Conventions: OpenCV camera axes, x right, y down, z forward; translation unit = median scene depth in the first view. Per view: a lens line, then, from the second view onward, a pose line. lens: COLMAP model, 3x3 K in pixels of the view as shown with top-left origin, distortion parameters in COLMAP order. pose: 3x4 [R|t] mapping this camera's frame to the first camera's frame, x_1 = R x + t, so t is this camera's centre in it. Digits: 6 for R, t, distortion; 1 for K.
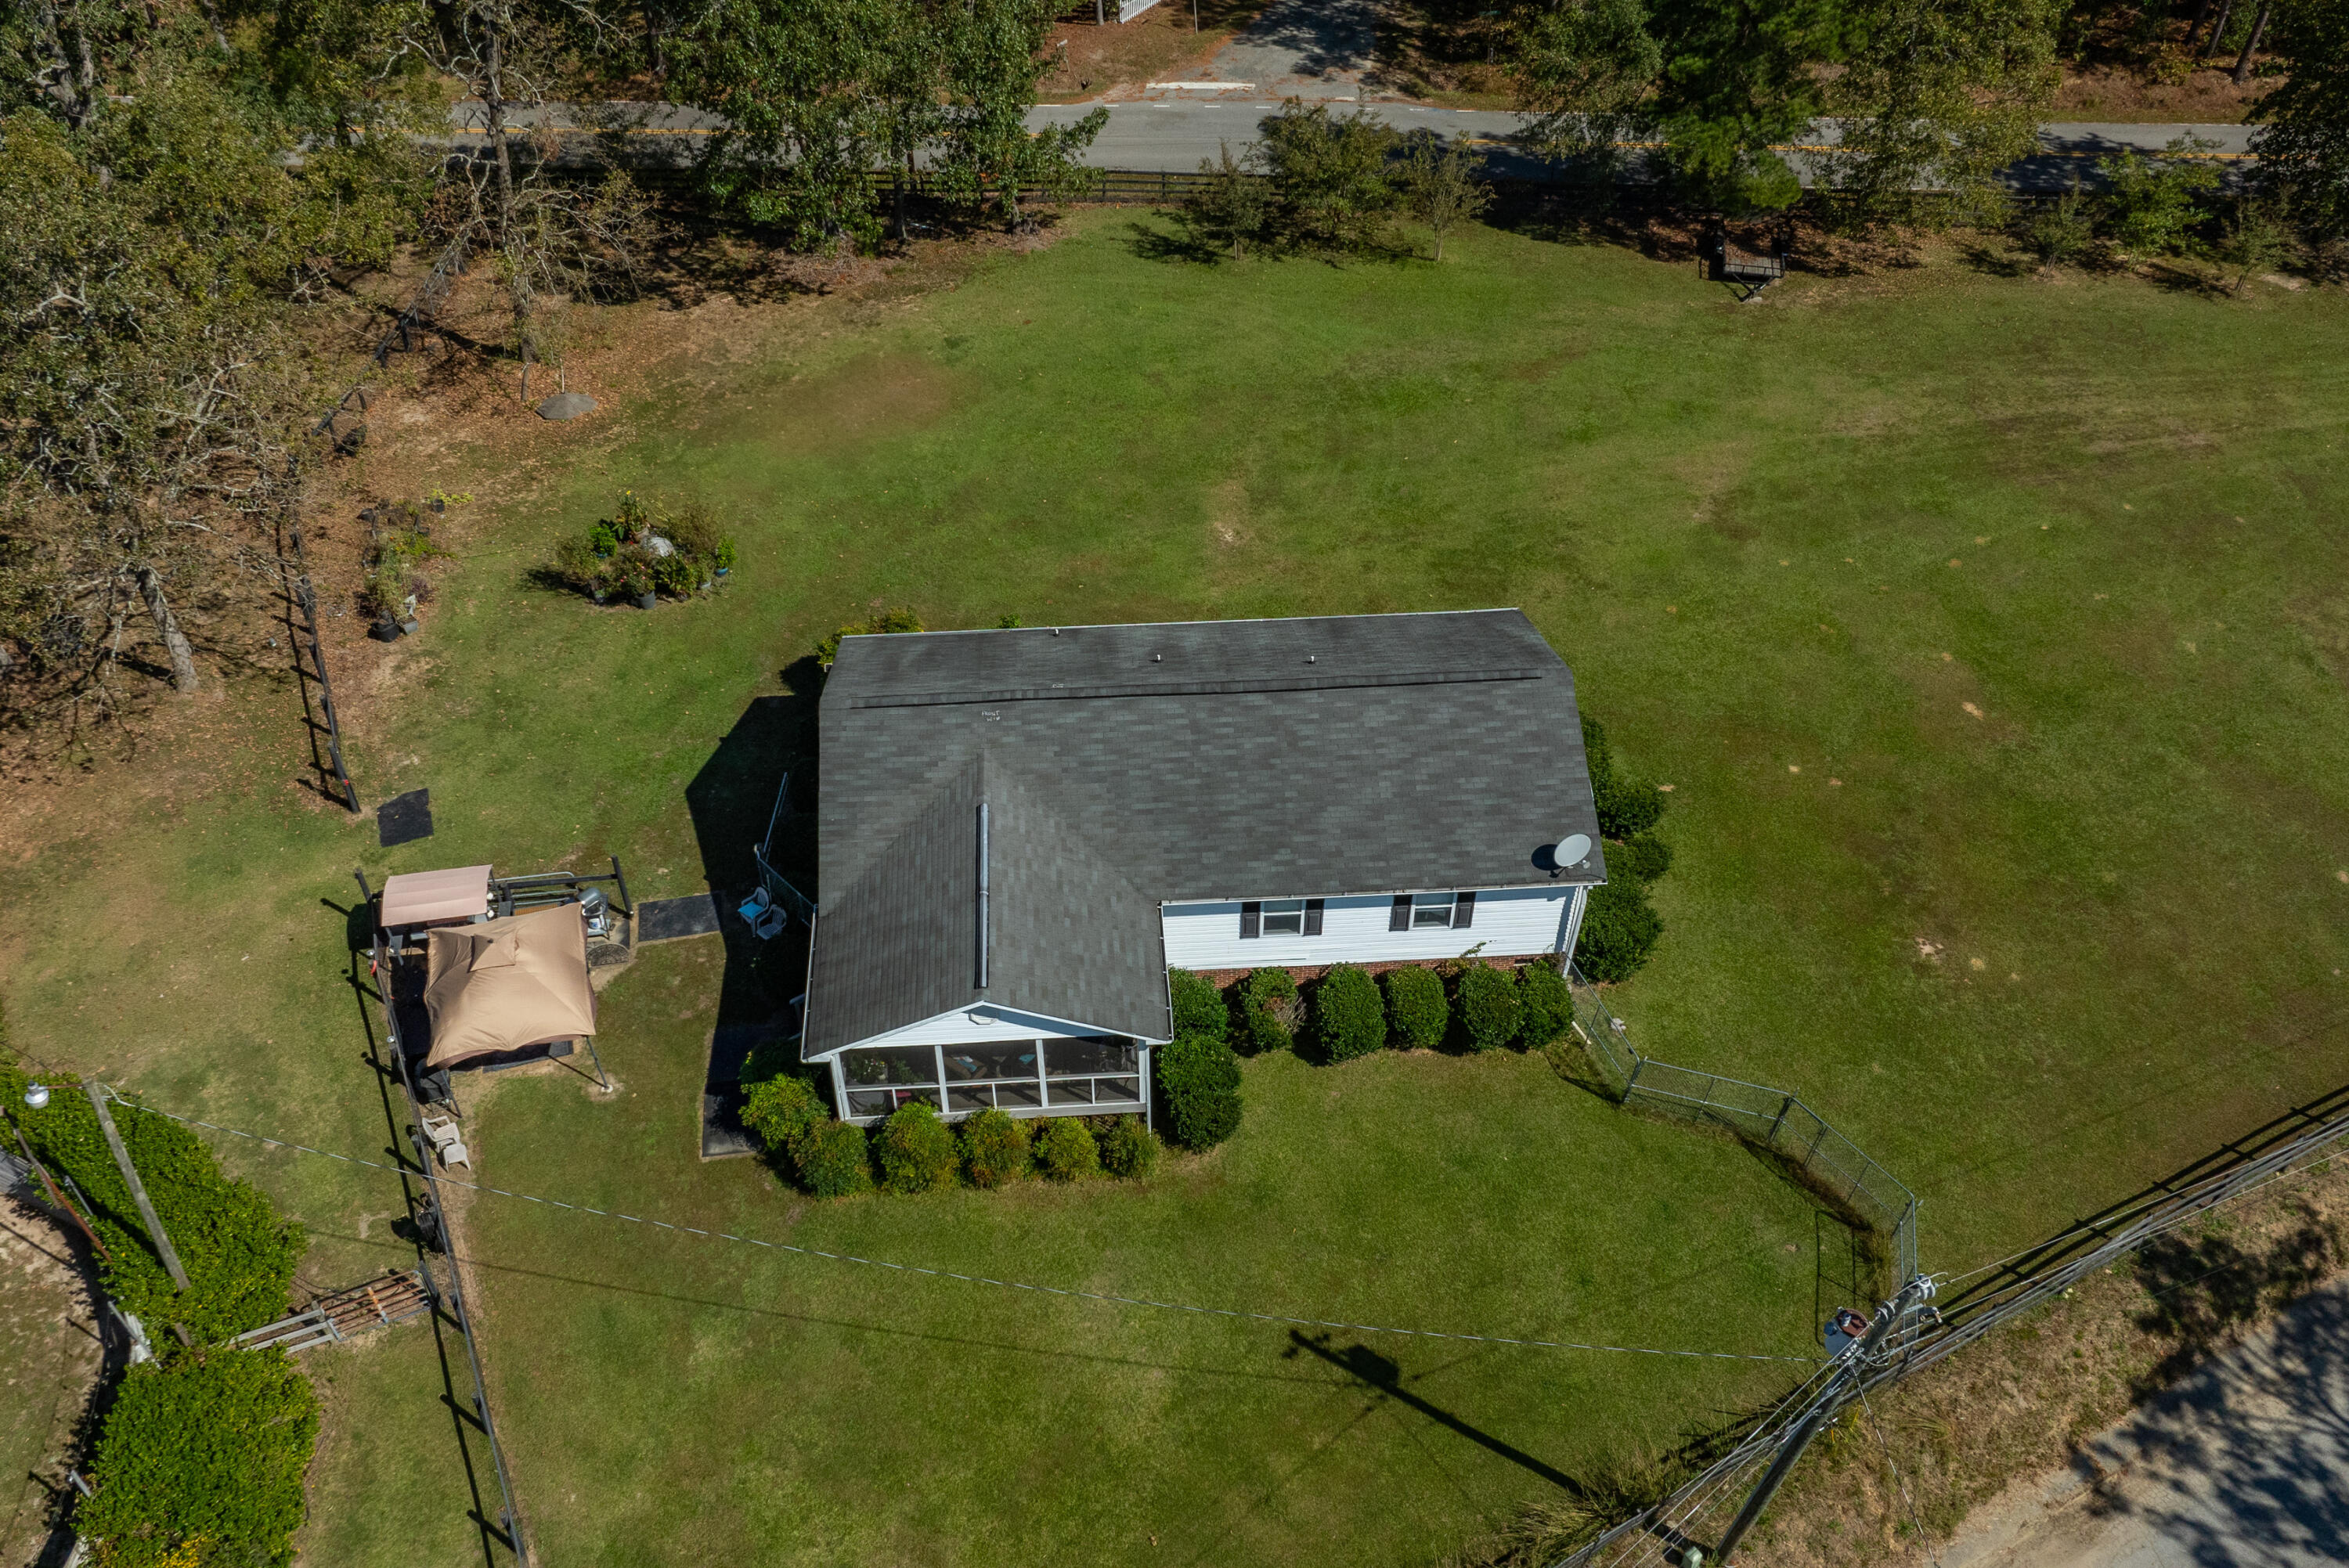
lens RADIAL K [[1901.9, 0, 1174.5], [0, 1901.9, 784.0], [0, 0, 1]] dist [0.008612, 0.006154]
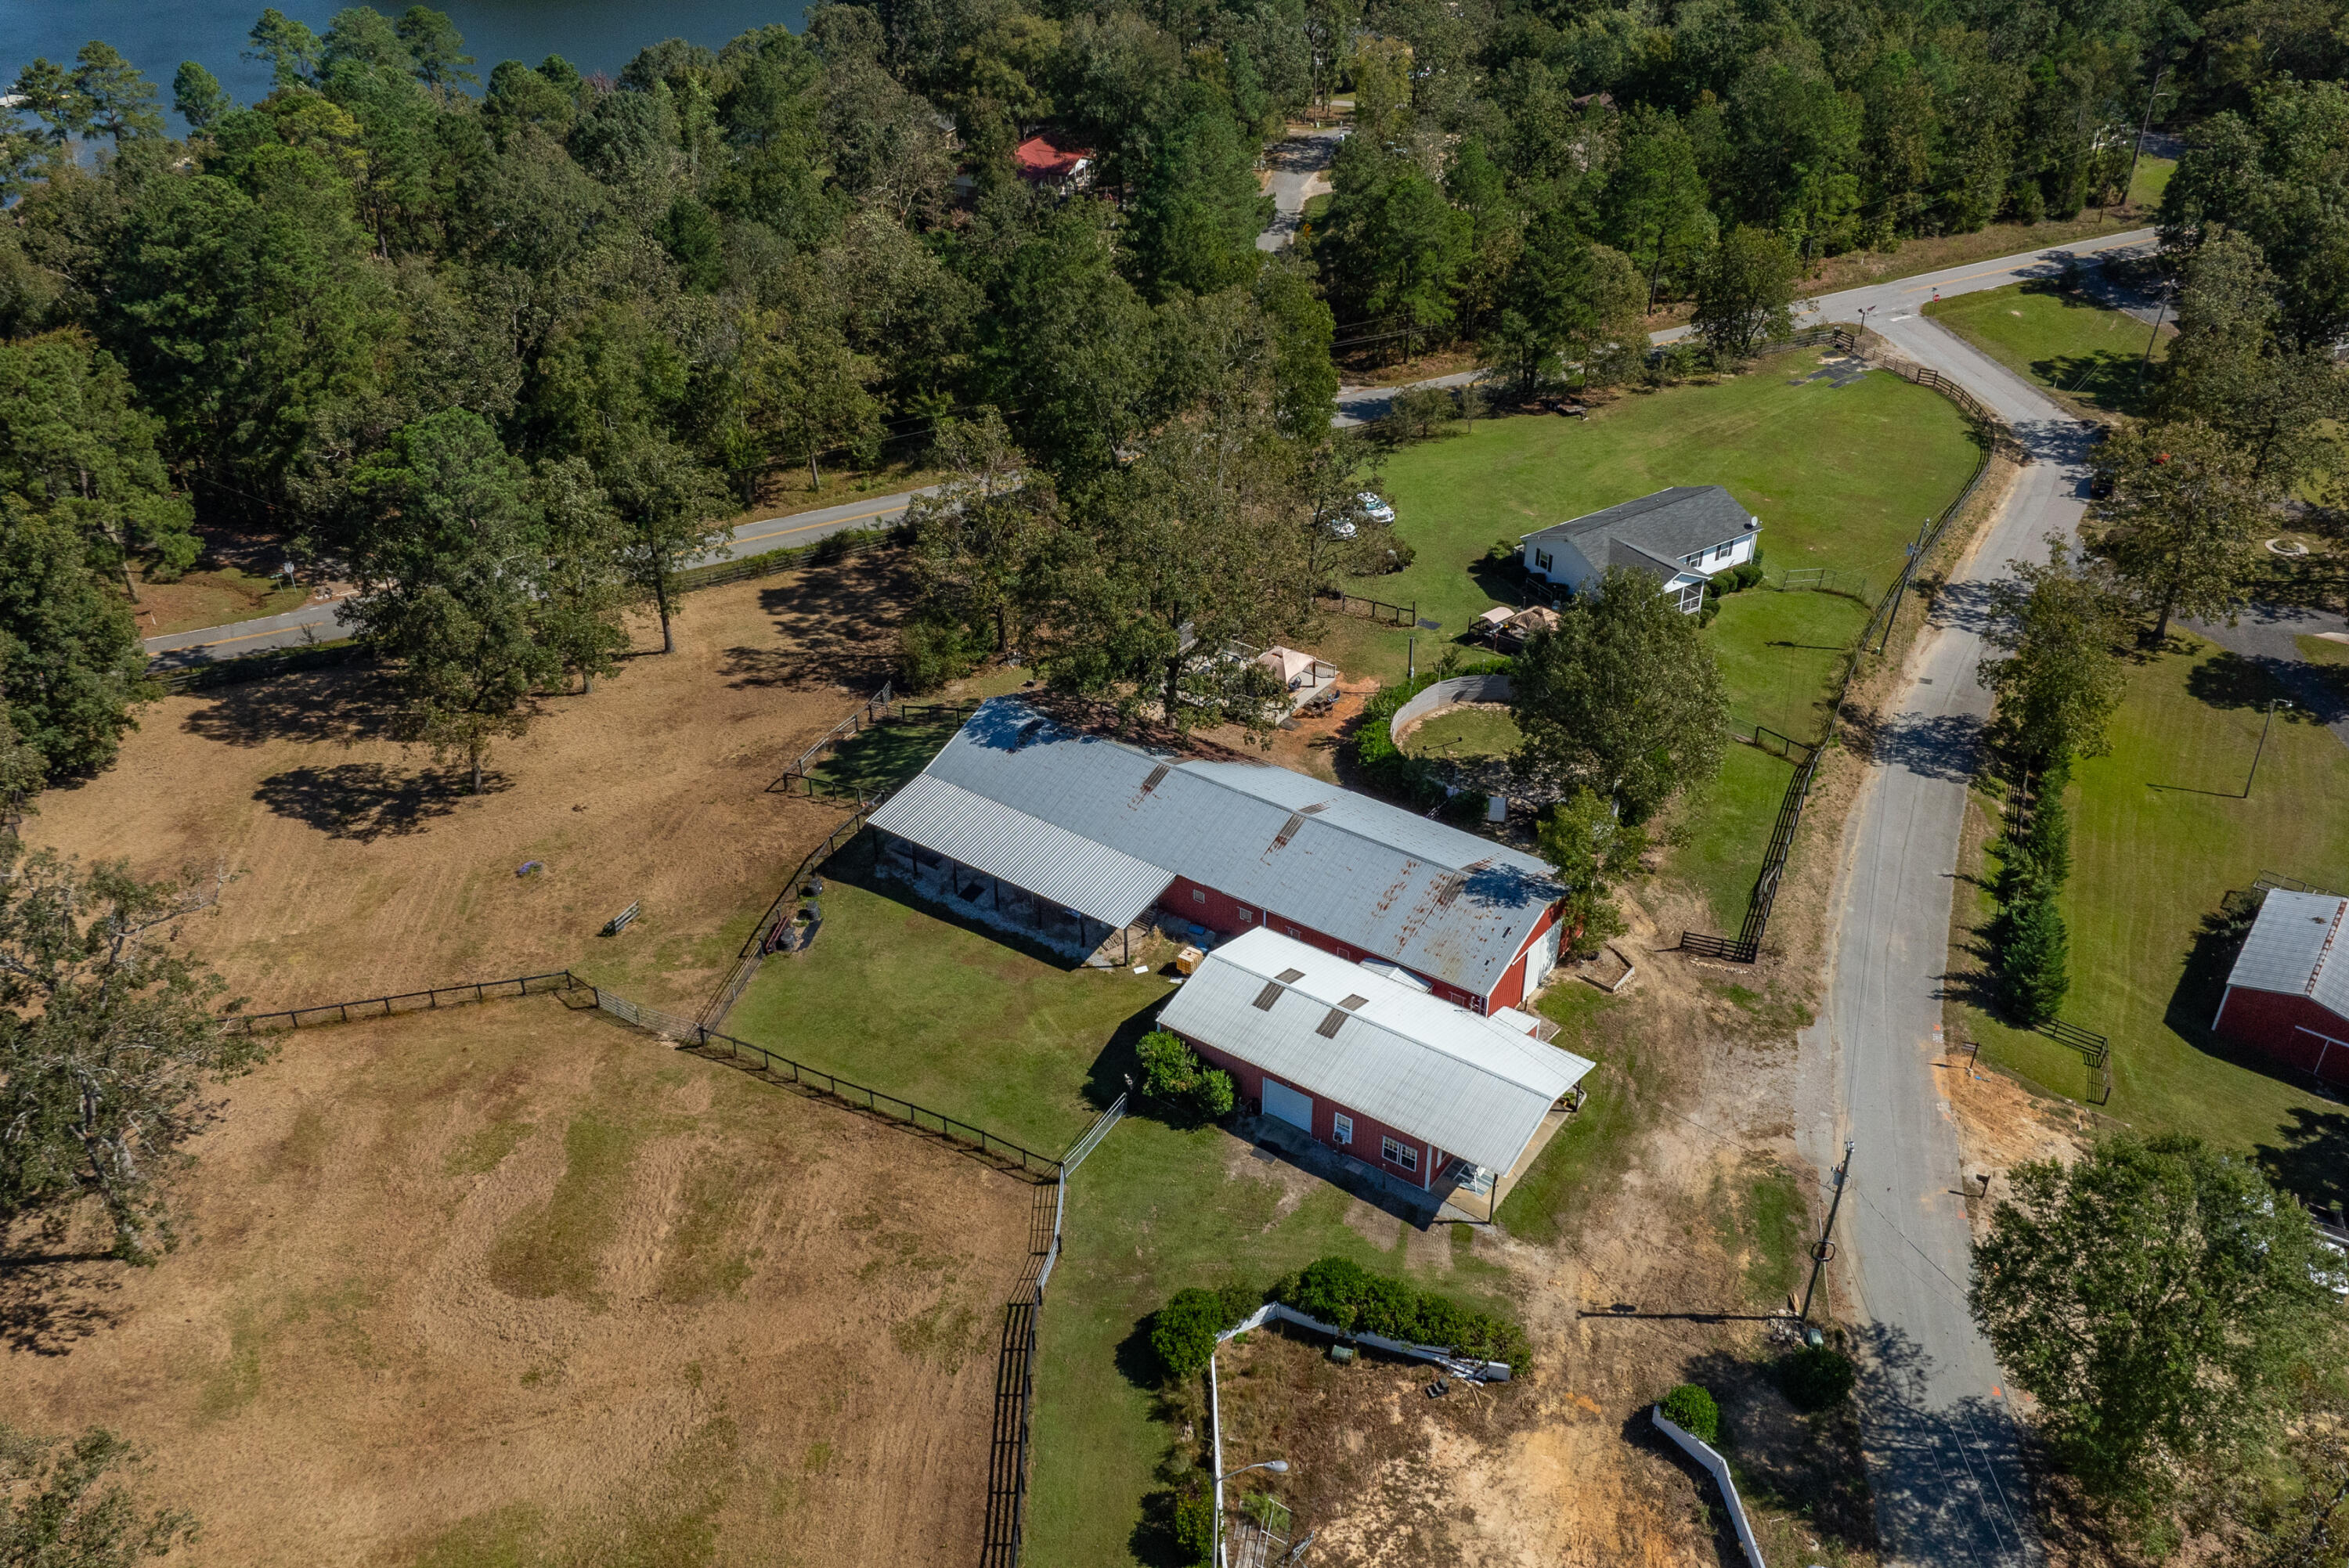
lens RADIAL K [[1962.1, 0, 1174.5], [0, 1962.1, 784.0], [0, 0, 1]] dist [-0.012099, -0.020861]
pose [[0.862788, -0.275505, 0.423903, -2.425739], [0.353955, 0.927867, -0.117377, 0.538357], [-0.360987, 0.251314, 0.898070, -1.792915]]
